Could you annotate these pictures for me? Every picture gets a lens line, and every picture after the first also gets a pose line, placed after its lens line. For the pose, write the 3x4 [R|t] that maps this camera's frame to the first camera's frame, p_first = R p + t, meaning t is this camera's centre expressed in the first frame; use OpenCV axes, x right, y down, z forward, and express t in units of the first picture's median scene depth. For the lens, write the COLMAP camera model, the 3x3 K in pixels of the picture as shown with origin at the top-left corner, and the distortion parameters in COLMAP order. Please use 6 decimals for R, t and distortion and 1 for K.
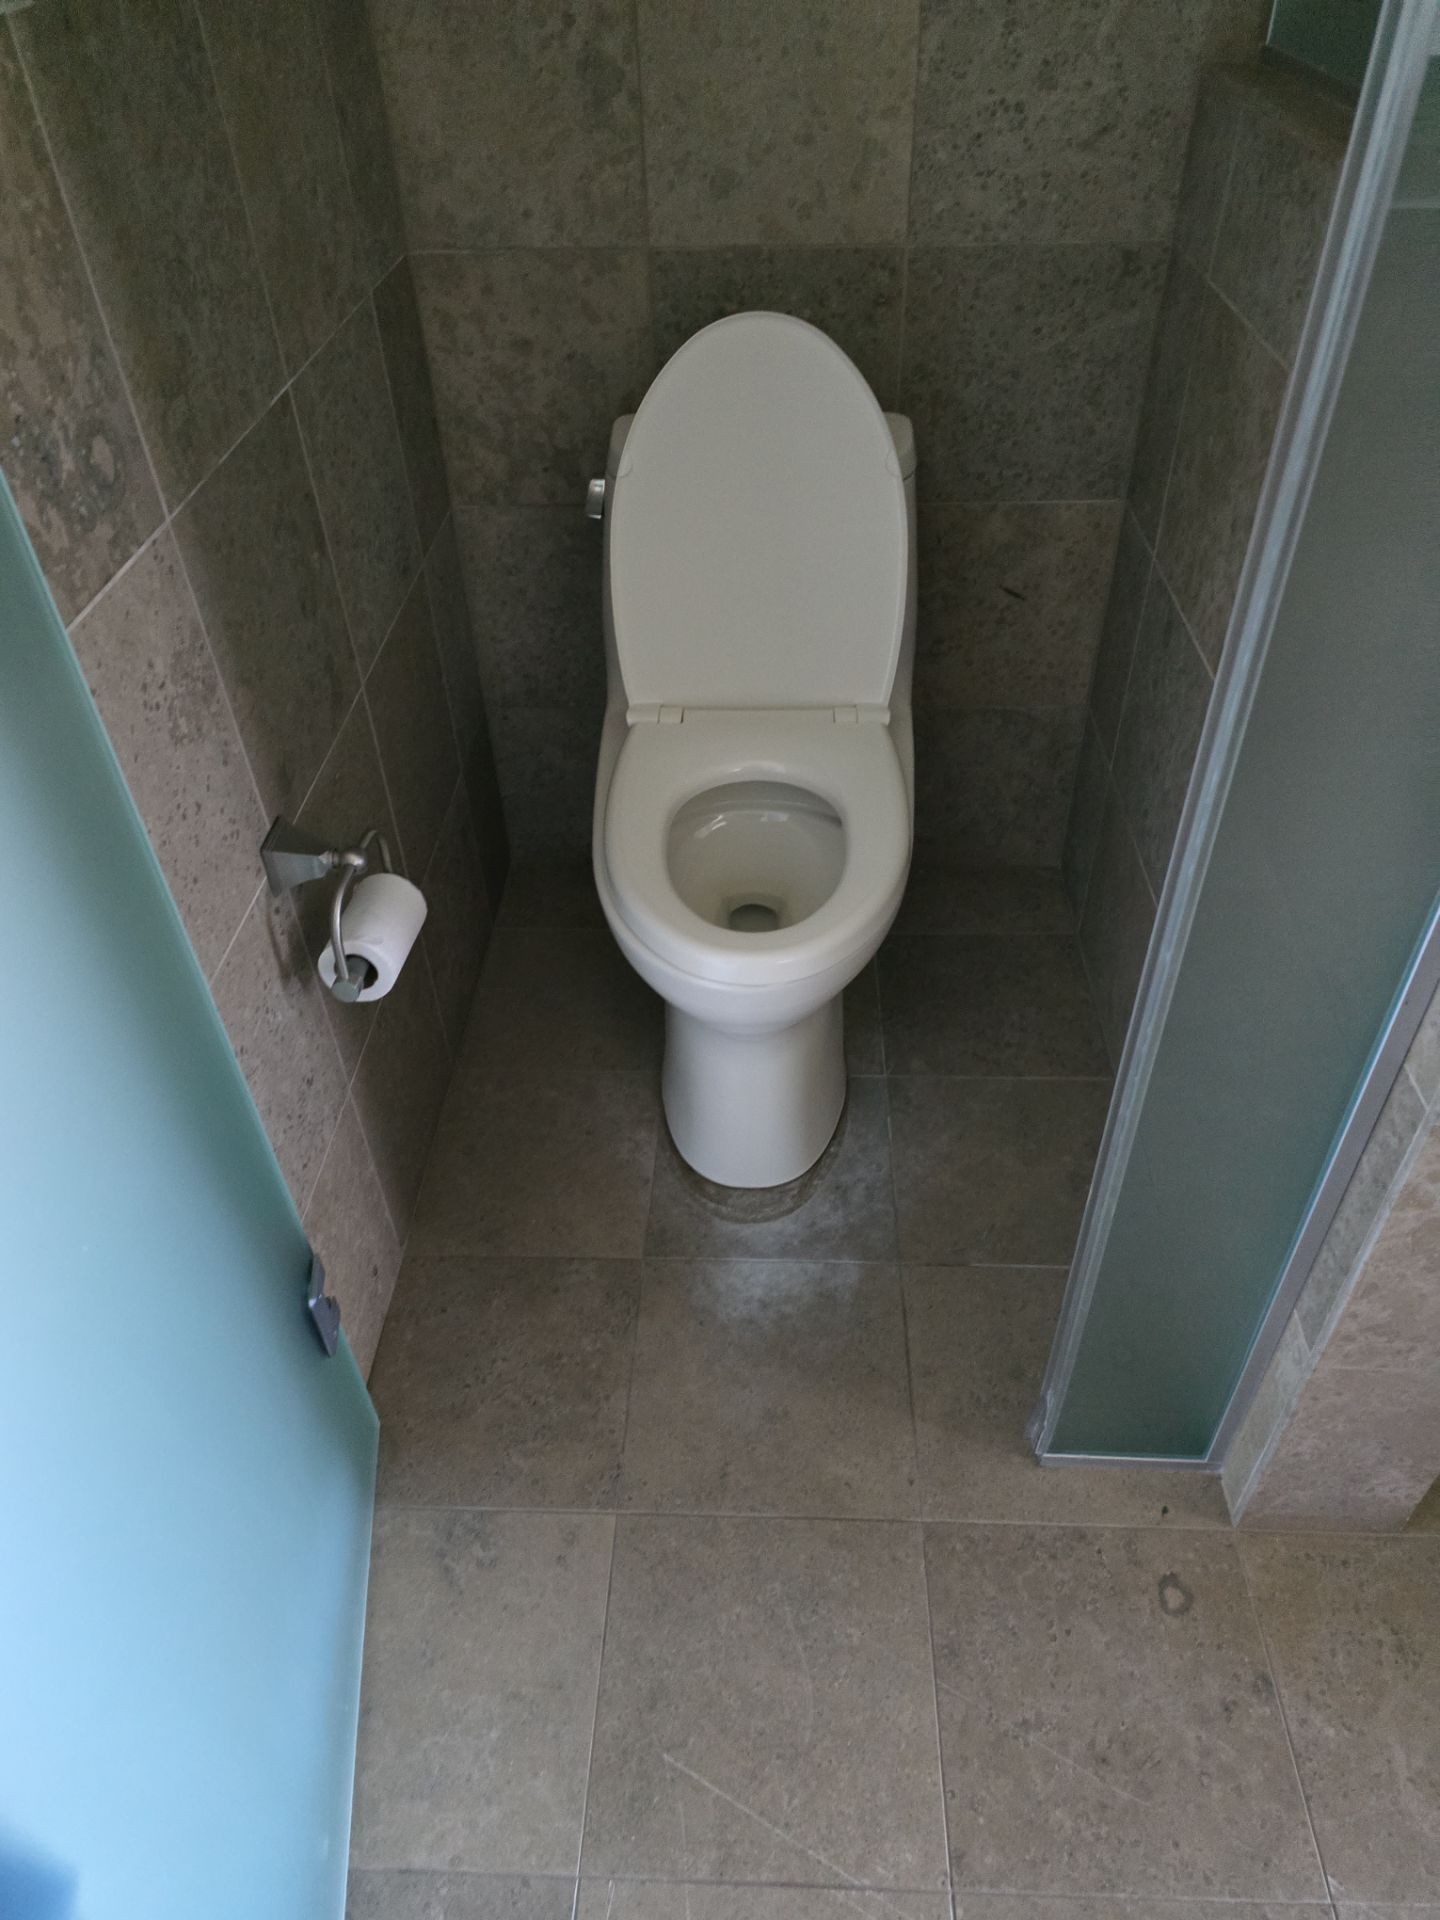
lens RADIAL K [[1287.0, 0, 731.2], [0, 1287.0, 950.7], [0, 0, 1]] dist [0.056821, -0.053767]
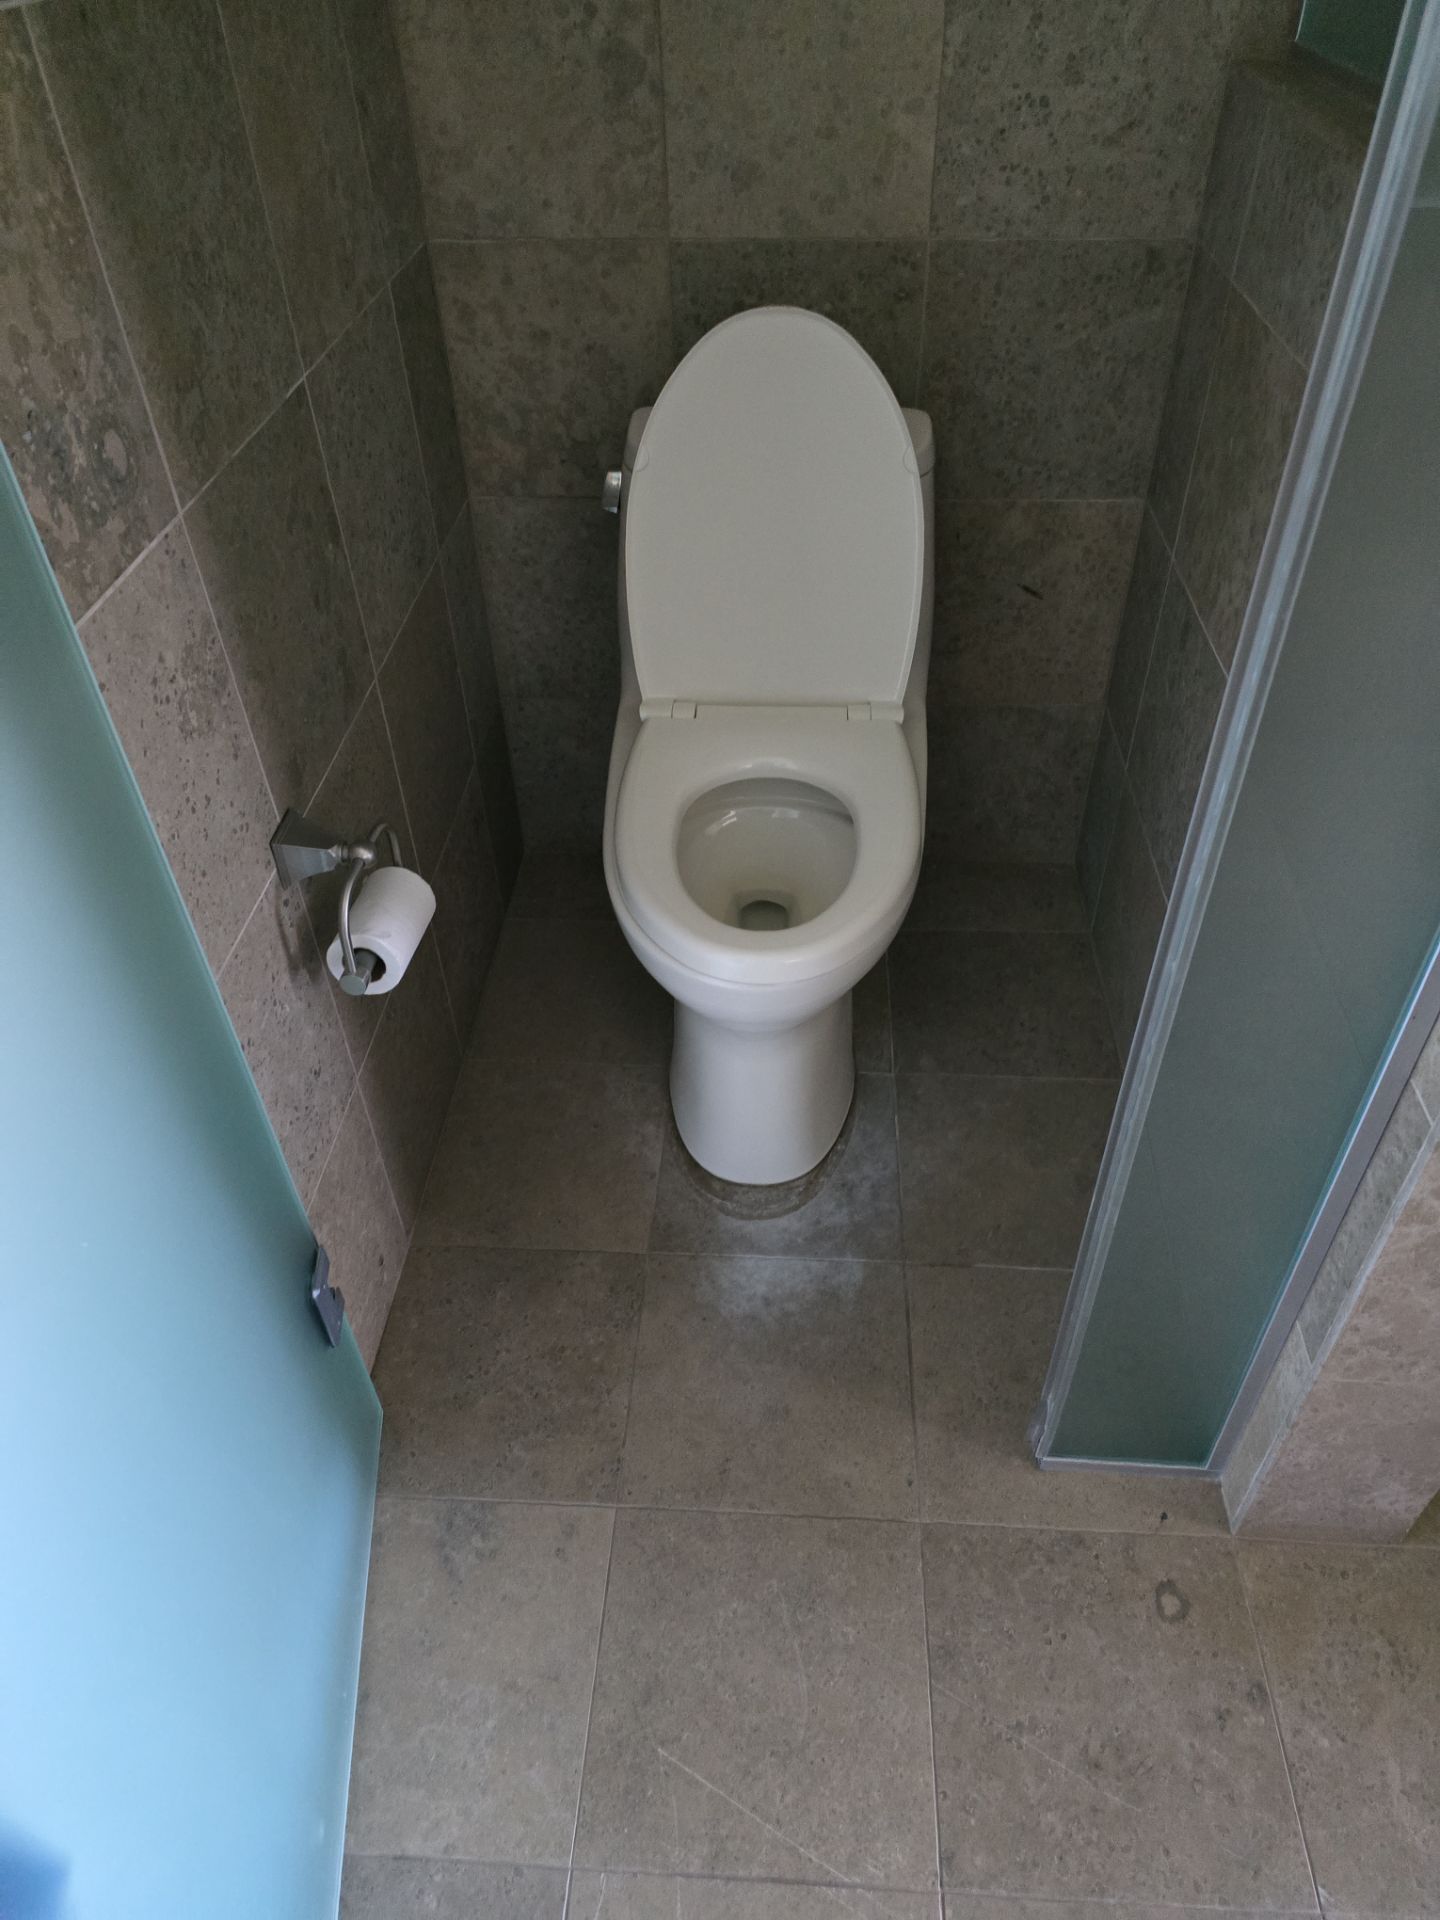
lens RADIAL K [[1287.0, 0, 733.4], [0, 1287.0, 948.3], [0, 0, 1]] dist [0.056821, -0.053767]
pose [[0.999800, 0.016310, -0.011582, 0.006723], [-0.016210, 0.999831, 0.008722, -0.008684], [0.011722, -0.008532, 0.999895, 0.000680]]
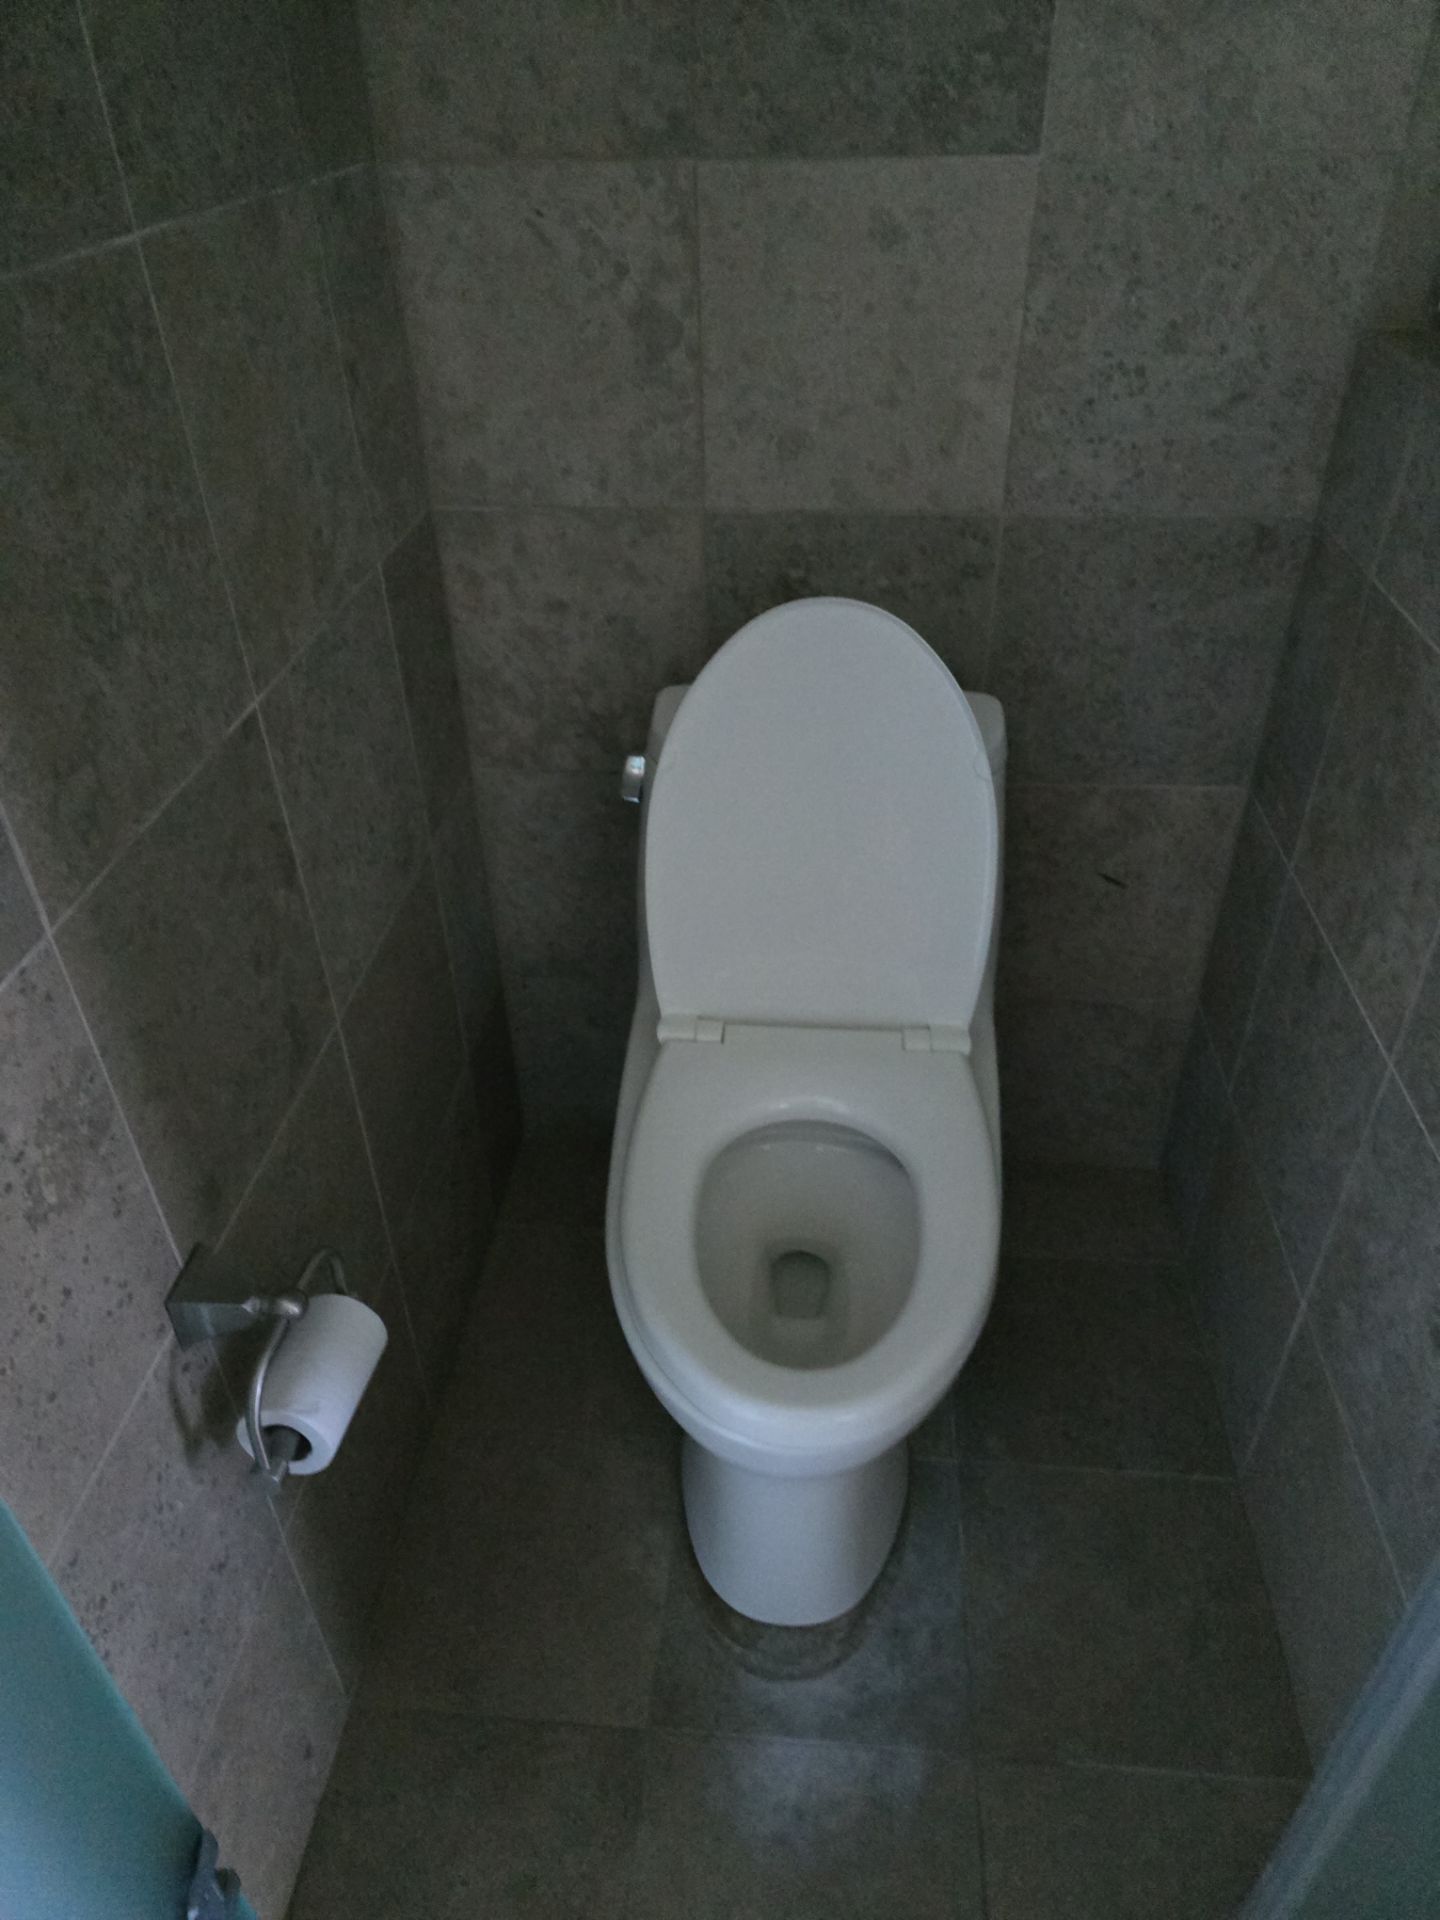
lens RADIAL K [[1287.0, 0, 734.2], [0, 1287.0, 940.9], [0, 0, 1]] dist [0.056821, -0.053767]
pose [[0.998937, 0.033113, -0.032078, -0.006655], [-0.035994, 0.994937, -0.093833, -0.187419], [0.028808, 0.094888, 0.995071, 0.178988]]
